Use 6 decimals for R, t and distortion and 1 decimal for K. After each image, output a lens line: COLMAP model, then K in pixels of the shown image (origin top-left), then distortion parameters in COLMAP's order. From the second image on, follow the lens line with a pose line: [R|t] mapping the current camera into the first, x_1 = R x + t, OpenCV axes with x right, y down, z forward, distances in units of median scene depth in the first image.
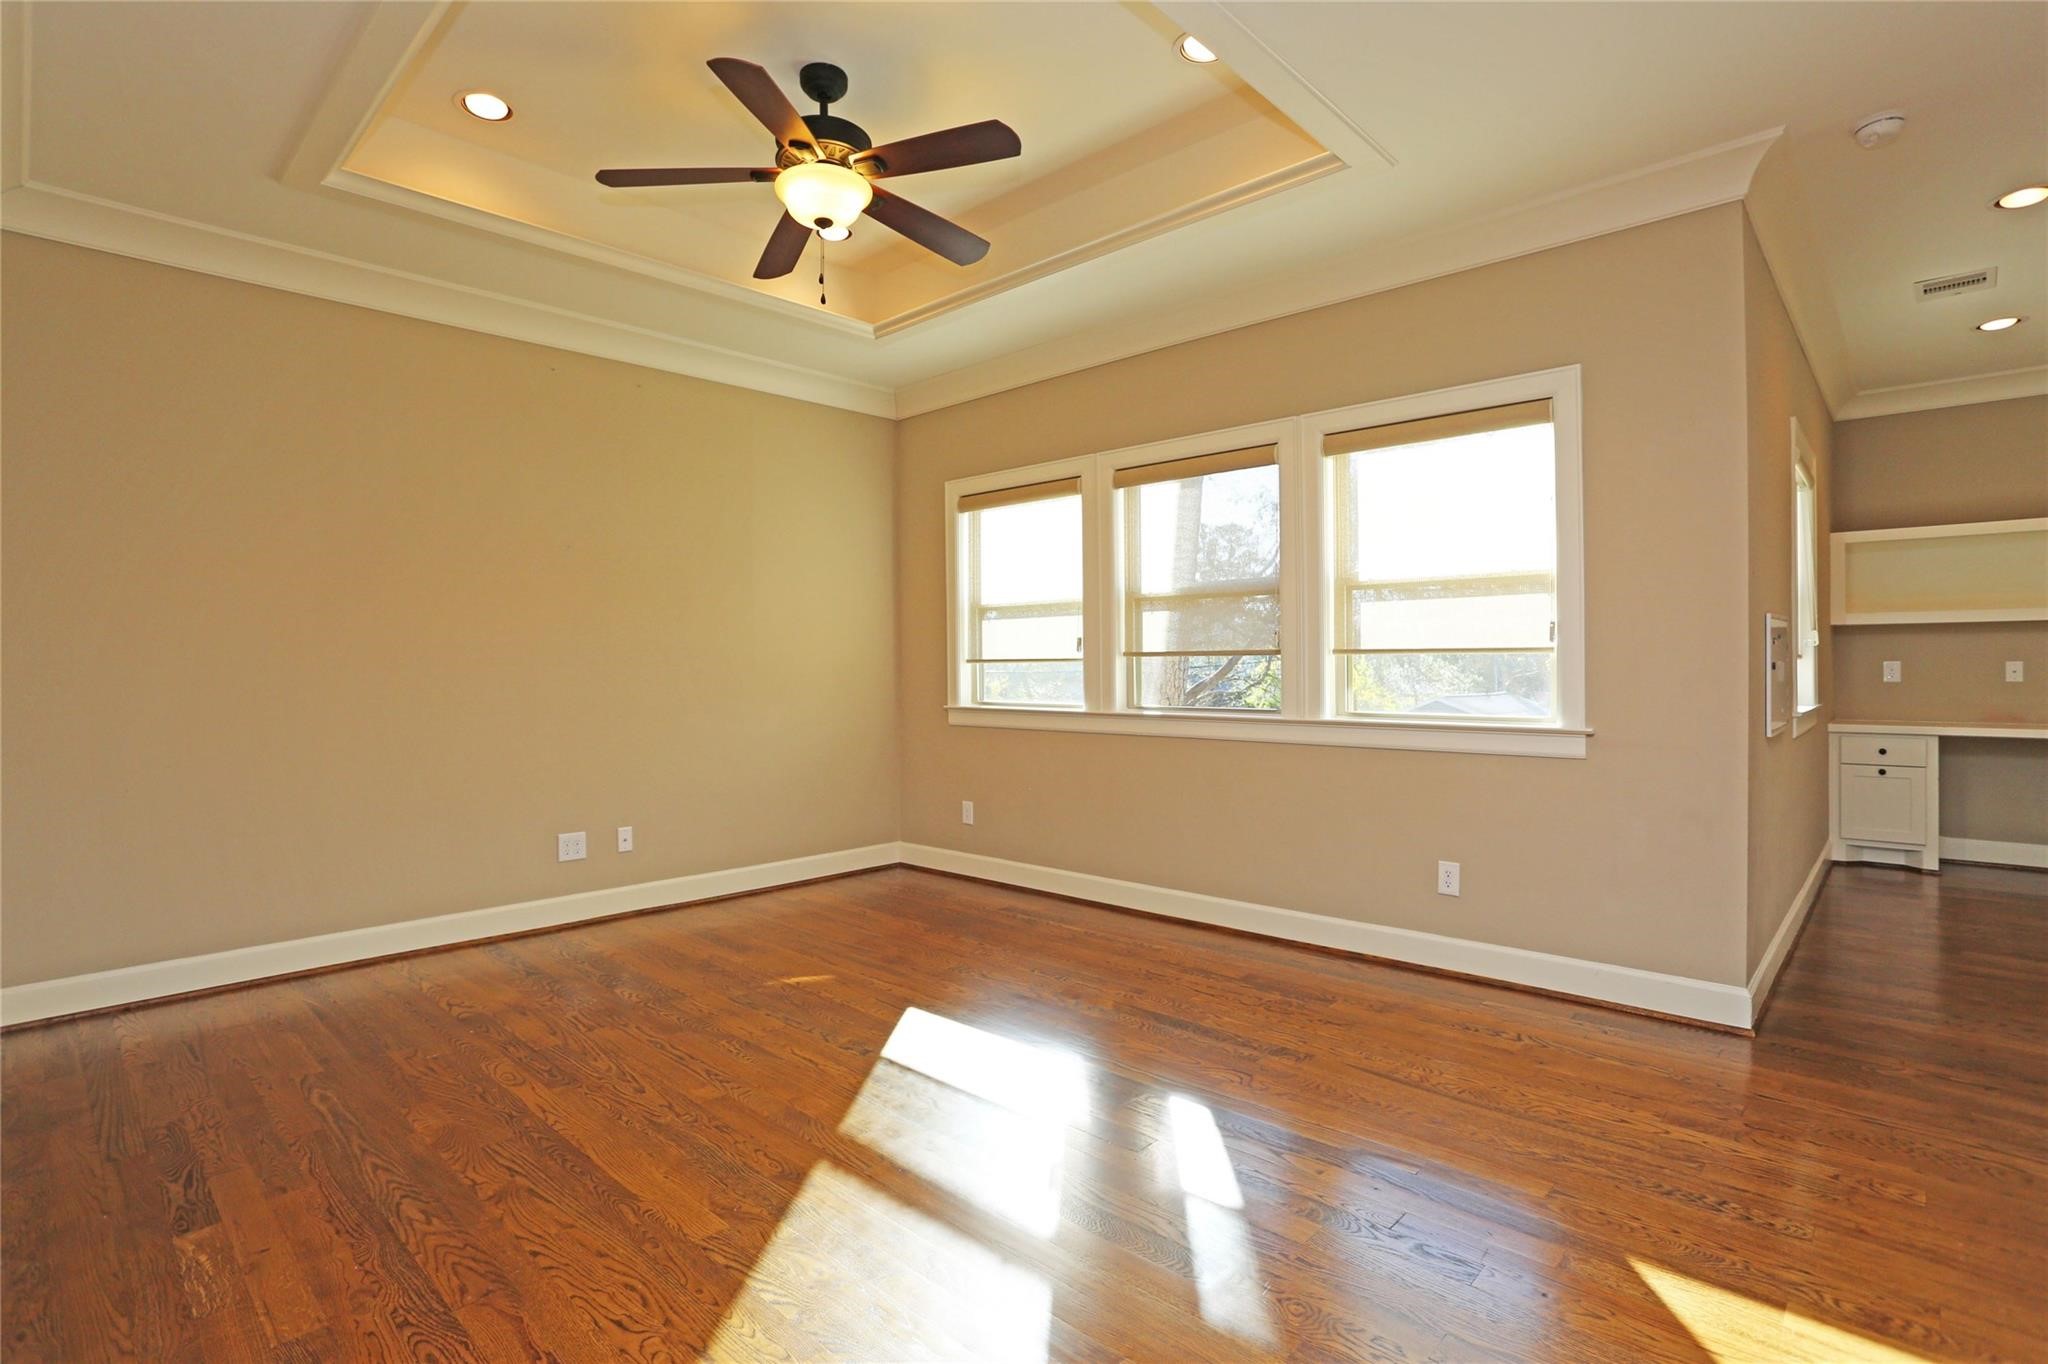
lens RADIAL K [[1013.3, 0, 1007.4], [0, 1013.3, 670.9], [0, 0, 1]] dist [-0.003278, 0.000207]
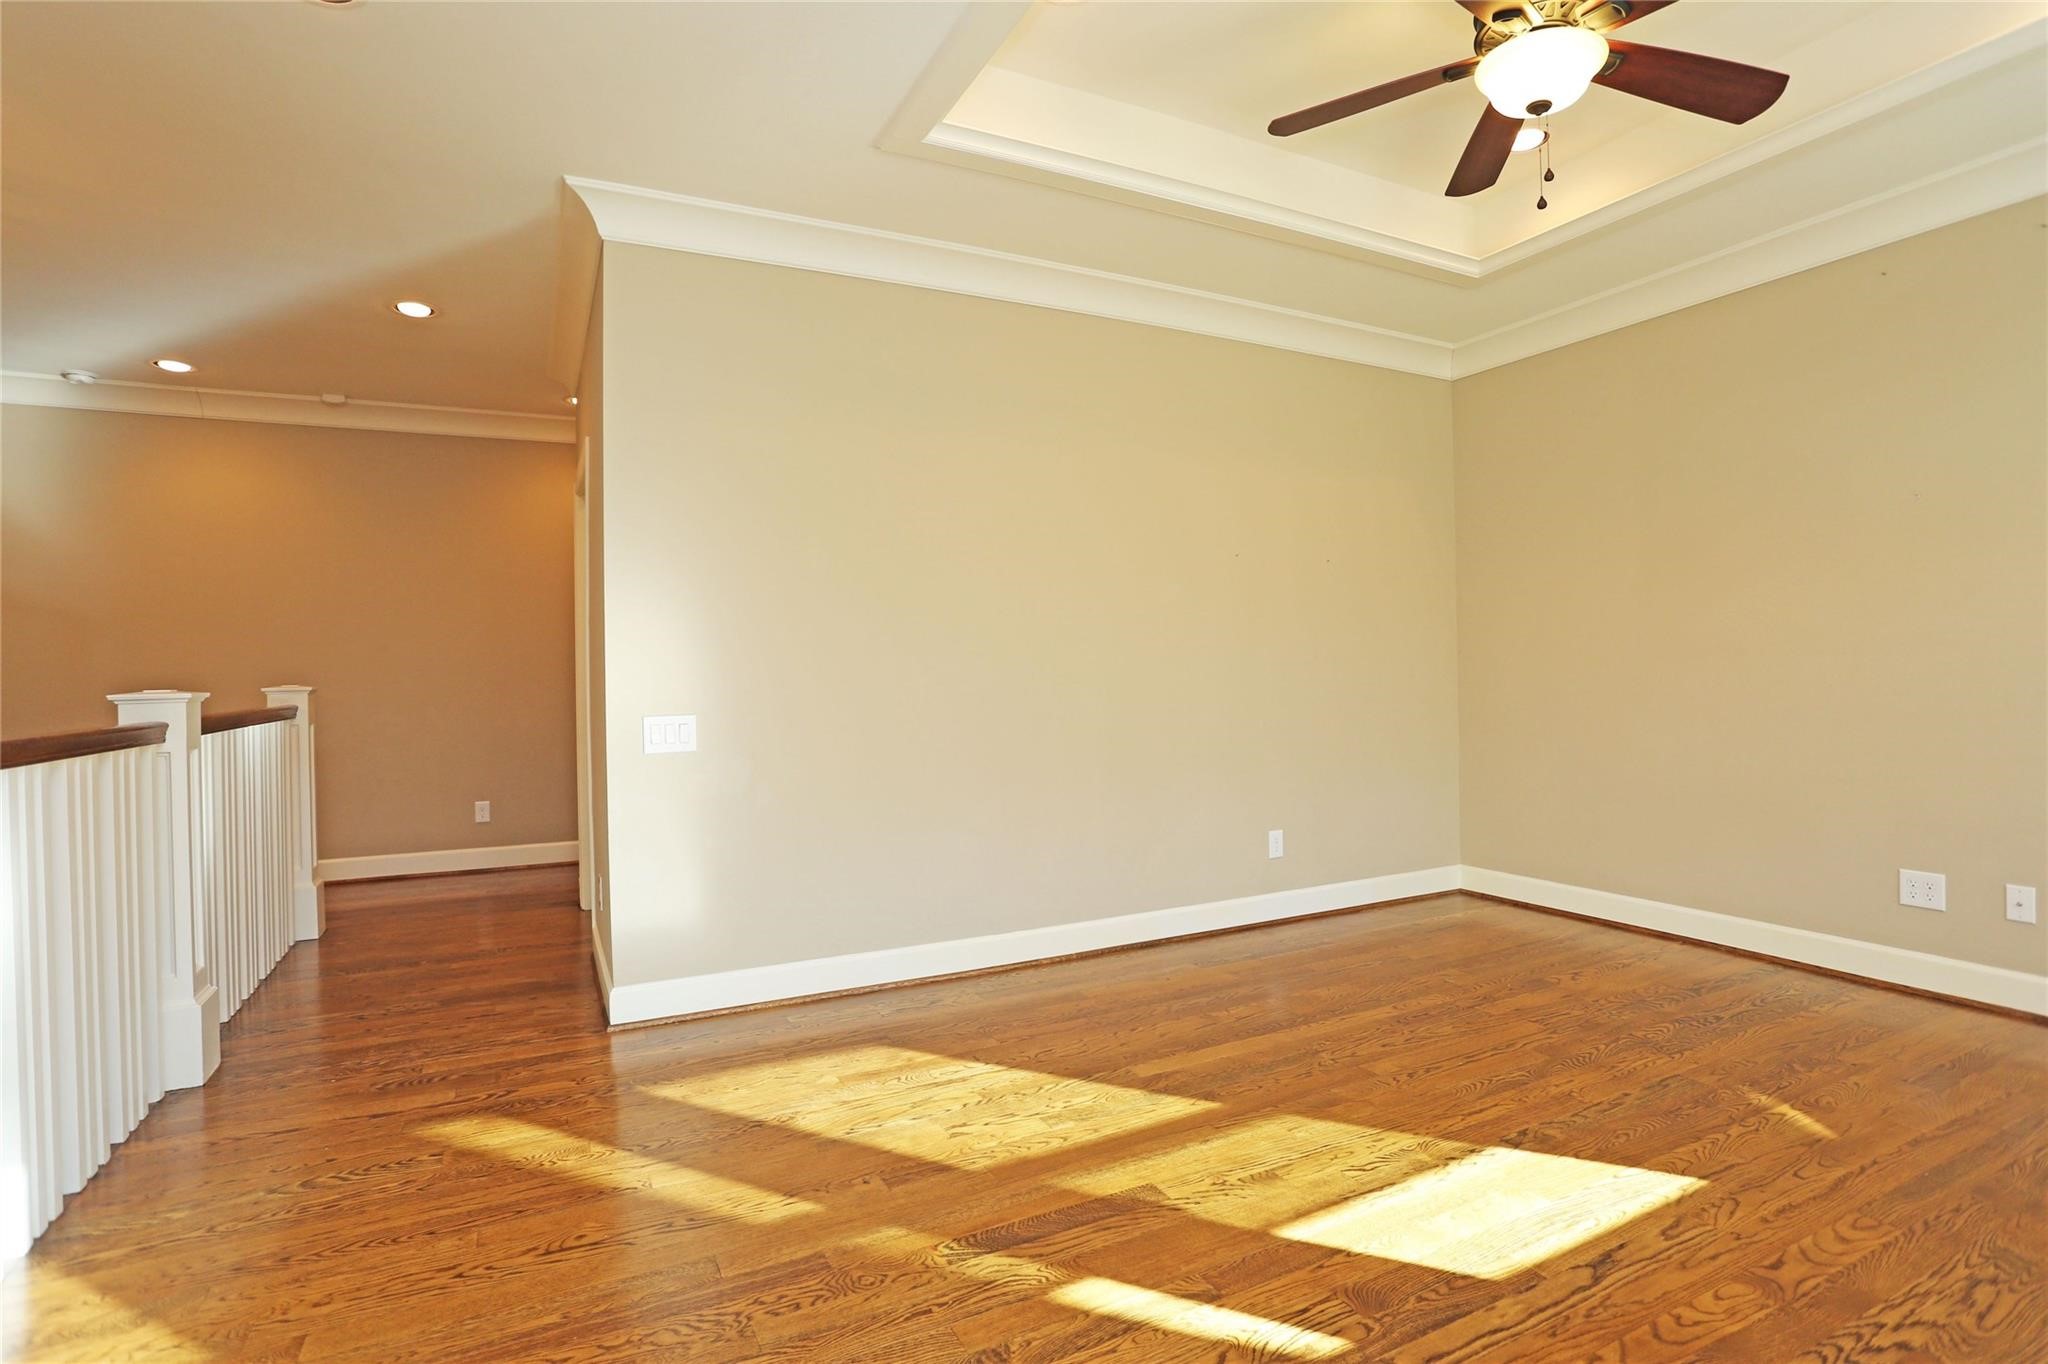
lens RADIAL K [[1013.3, 0, 1007.4], [0, 1013.3, 670.9], [0, 0, 1]] dist [-0.003278, 0.000207]
pose [[-0.334461, 0.006663, -0.942386, 0.983419], [0.013537, 0.999906, 0.002265, 0.004057], [0.942312, -0.011999, -0.334520, 1.211224]]
